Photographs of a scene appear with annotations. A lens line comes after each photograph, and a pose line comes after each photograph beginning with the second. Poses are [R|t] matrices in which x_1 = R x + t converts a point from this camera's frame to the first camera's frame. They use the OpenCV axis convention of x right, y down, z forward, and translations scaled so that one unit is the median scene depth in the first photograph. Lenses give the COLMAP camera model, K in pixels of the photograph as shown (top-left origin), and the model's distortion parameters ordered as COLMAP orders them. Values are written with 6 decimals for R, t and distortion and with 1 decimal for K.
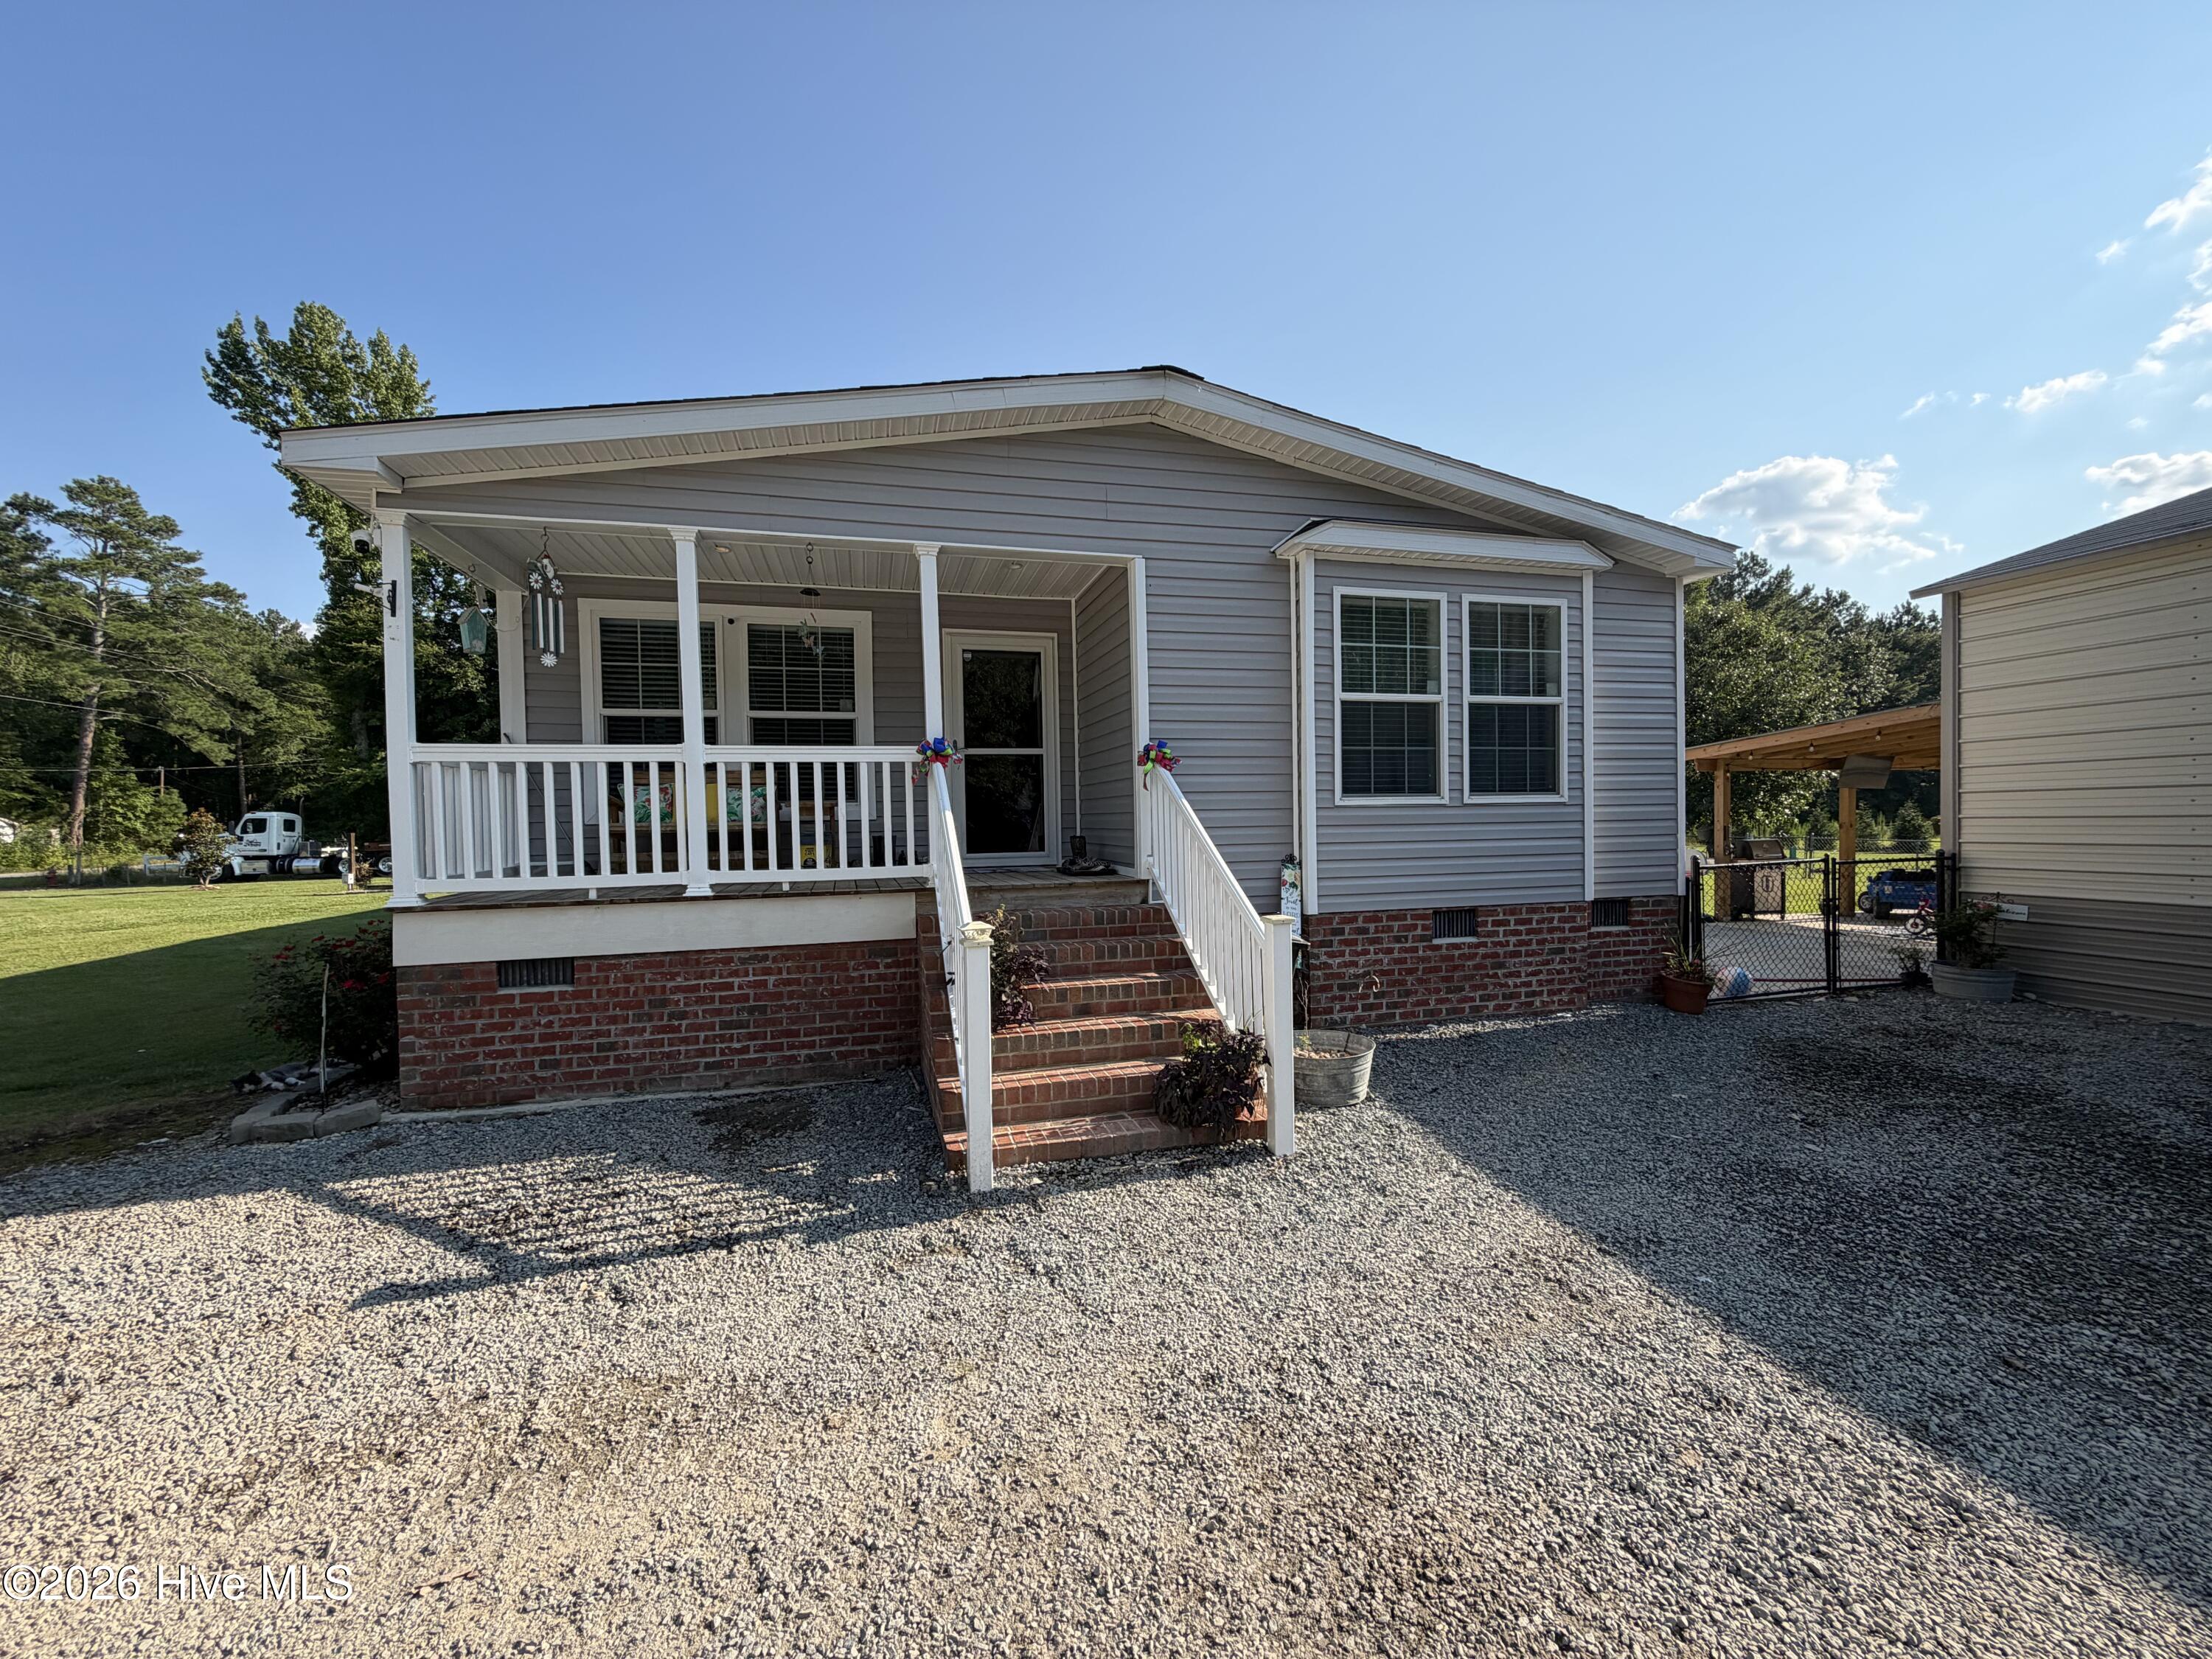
lens RADIAL K [[883.9, 0, 1099.0], [0, 883.9, 830.2], [0, 0, 1]] dist [-0.000439, 0.000471]
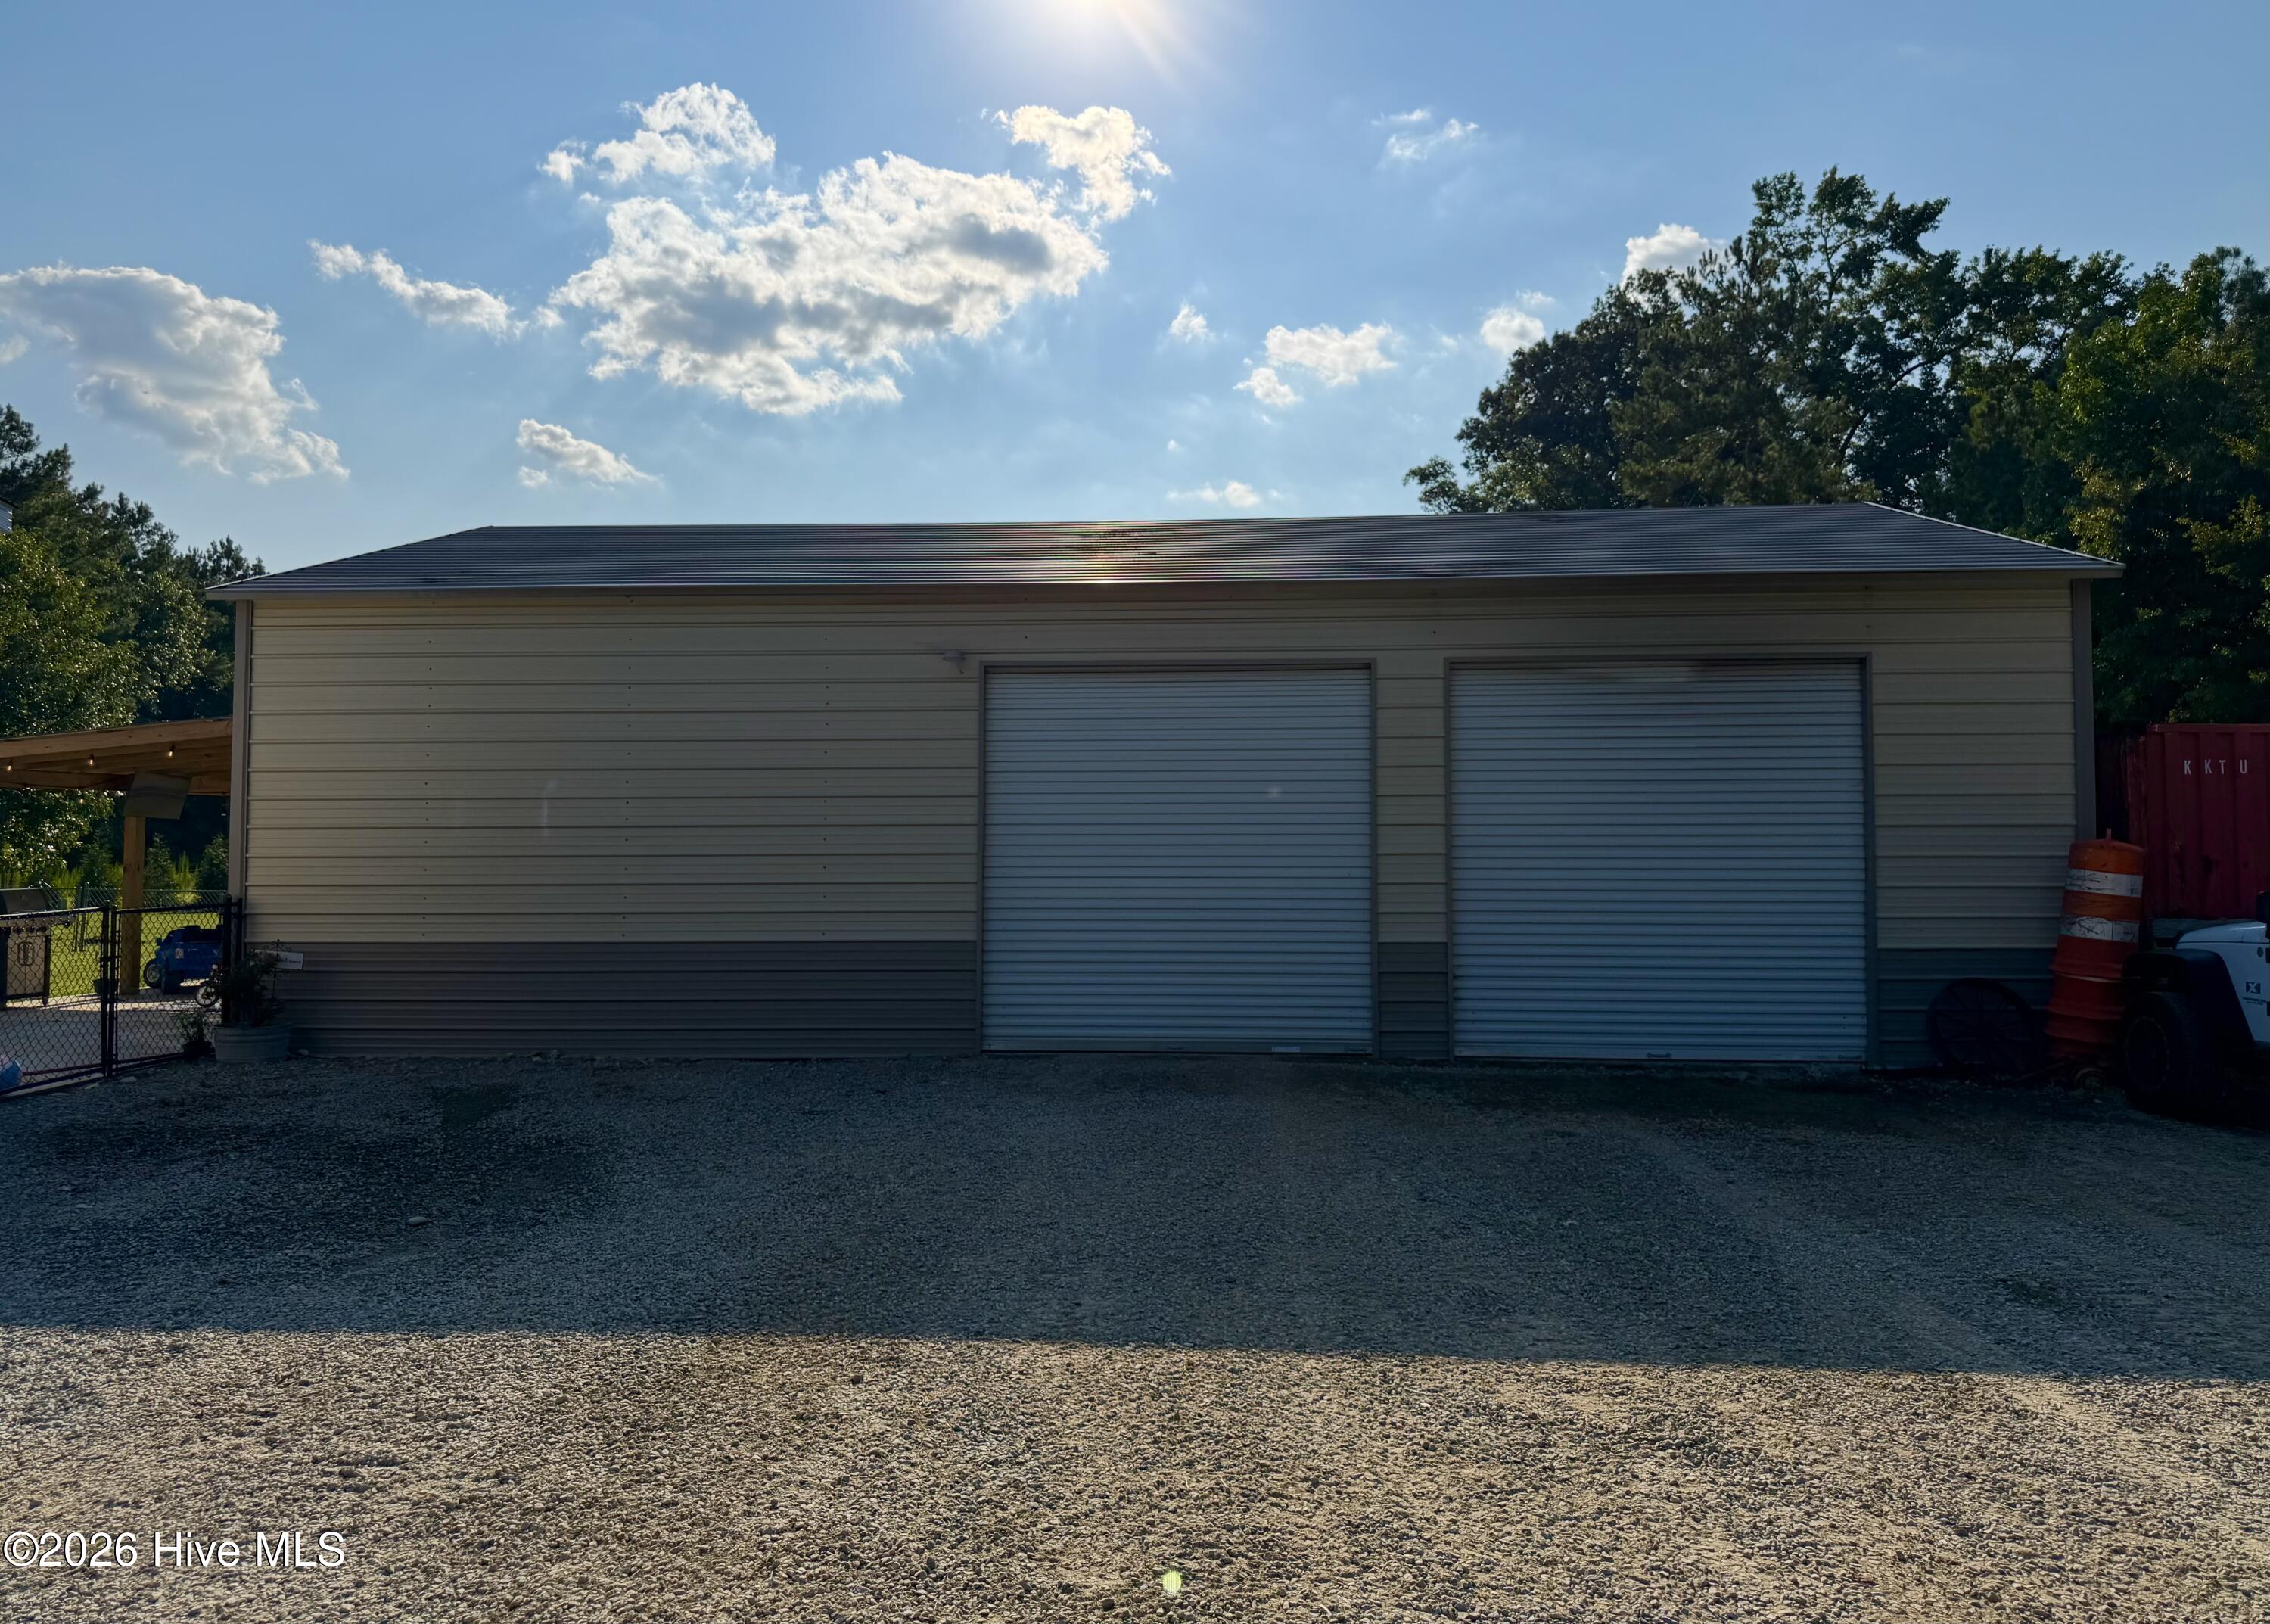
lens RADIAL K [[1621.2, 0, 1142.9], [0, 1621.2, 772.2], [0, 0, 1]] dist [-0.002307, -0.004374]
pose [[0.308441, 0.057510, 0.949503, -0.386559], [0.007160, 0.998002, -0.062773, 0.012342], [-0.951216, 0.026160, 0.307414, -0.469236]]
